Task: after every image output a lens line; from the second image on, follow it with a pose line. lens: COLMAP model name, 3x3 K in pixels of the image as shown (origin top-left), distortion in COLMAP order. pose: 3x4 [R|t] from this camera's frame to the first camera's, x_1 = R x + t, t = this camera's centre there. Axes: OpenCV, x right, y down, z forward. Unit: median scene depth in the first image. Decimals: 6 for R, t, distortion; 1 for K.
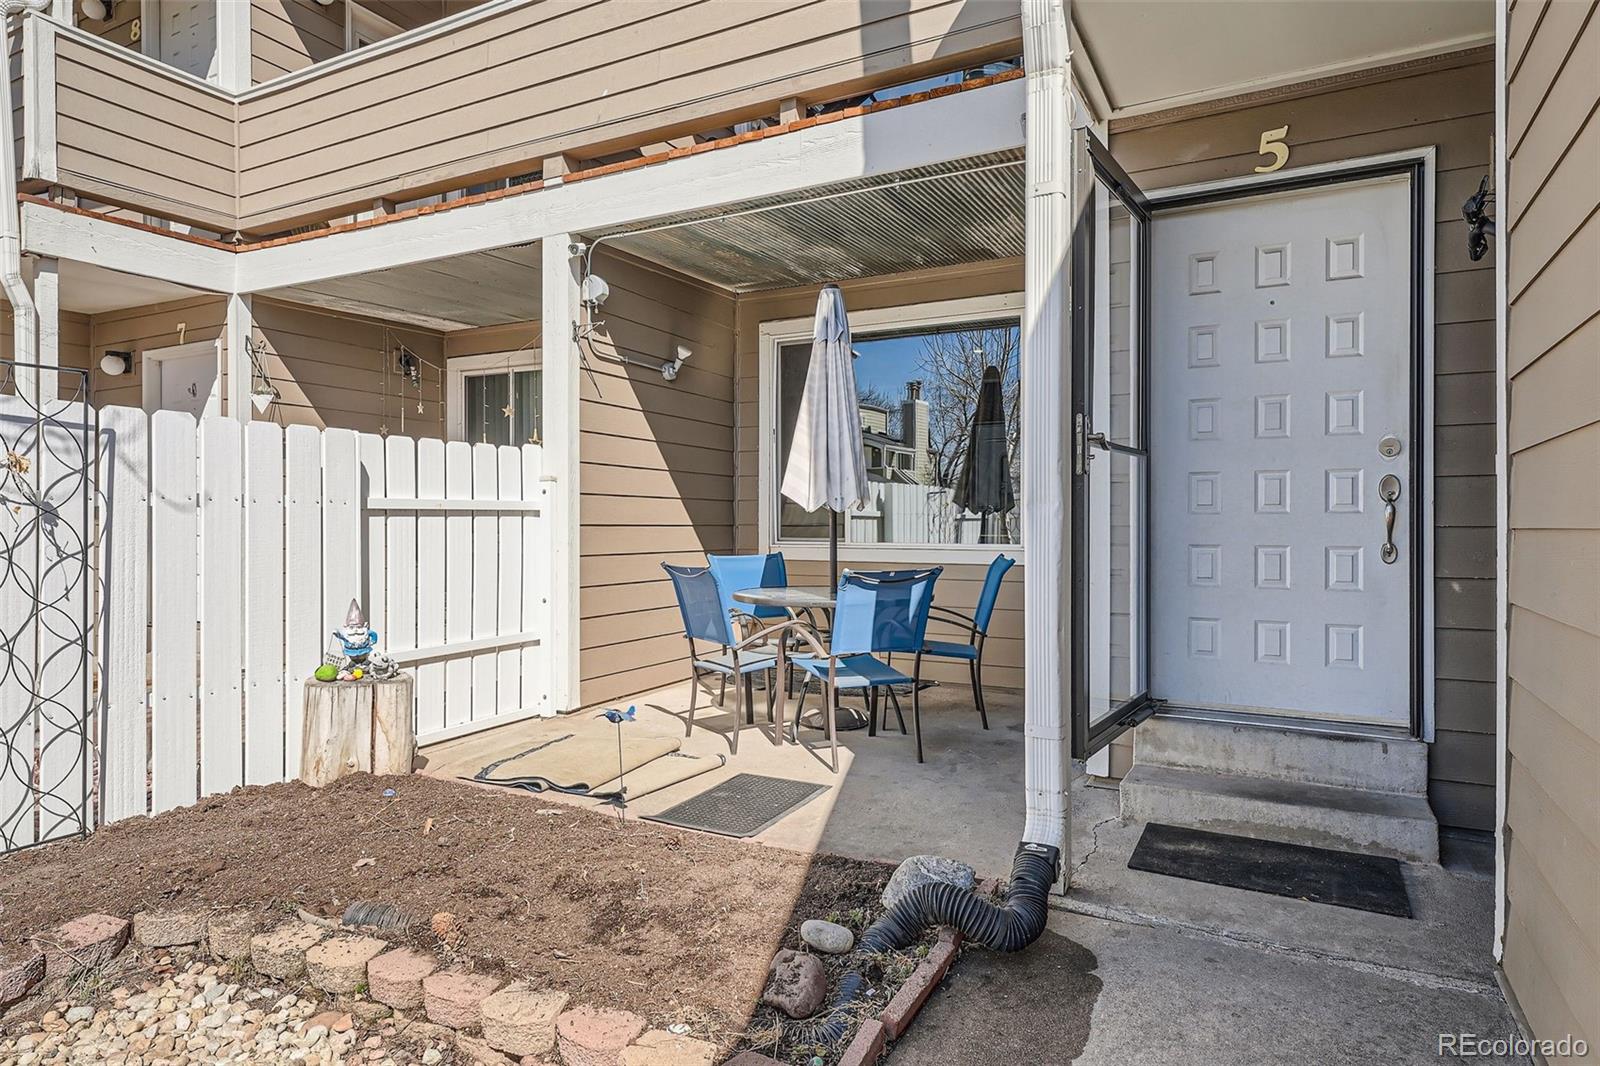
lens RADIAL K [[942.0, 0, 796.8], [0, 942.0, 527.9], [0, 0, 1]] dist [0.008613, 0.004578]
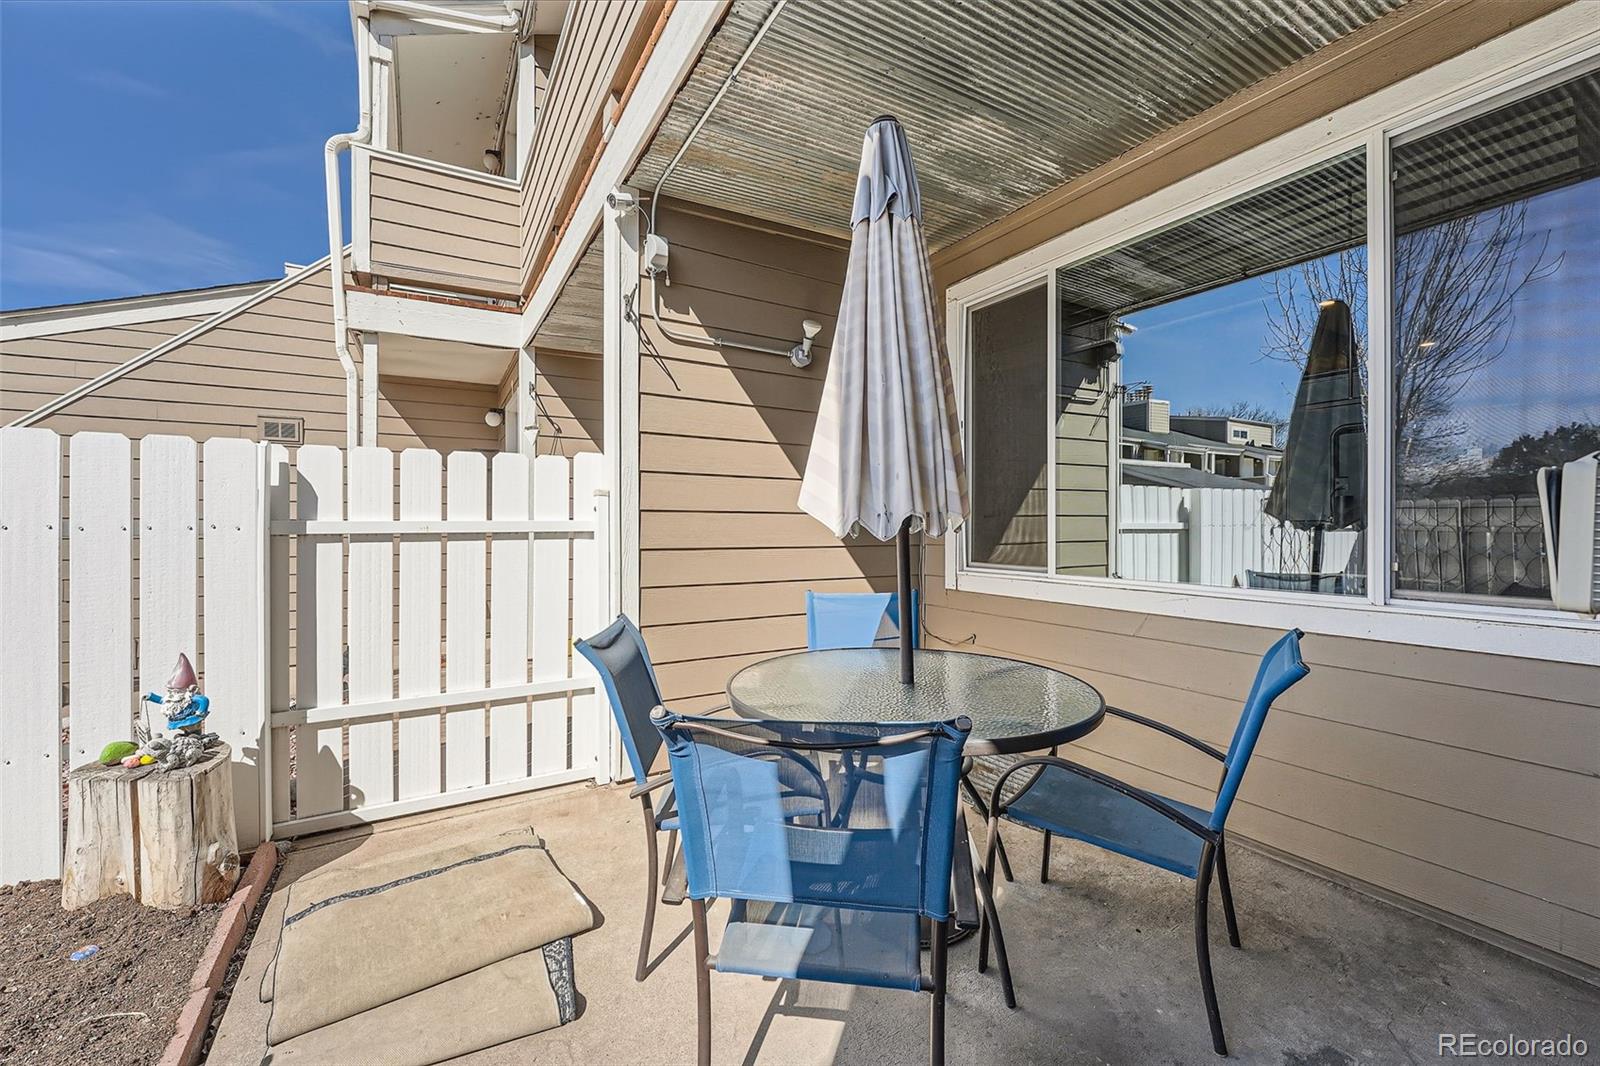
lens RADIAL K [[648.1, 0, 799.8], [0, 648.1, 533.5], [0, 0, 1]] dist [-0.006170, -0.000802]
pose [[0.849140, 0.003249, -0.528157, 0.168141], [-0.000250, 0.999983, 0.005750, -0.018950], [0.528167, -0.004751, 0.849127, 0.567148]]
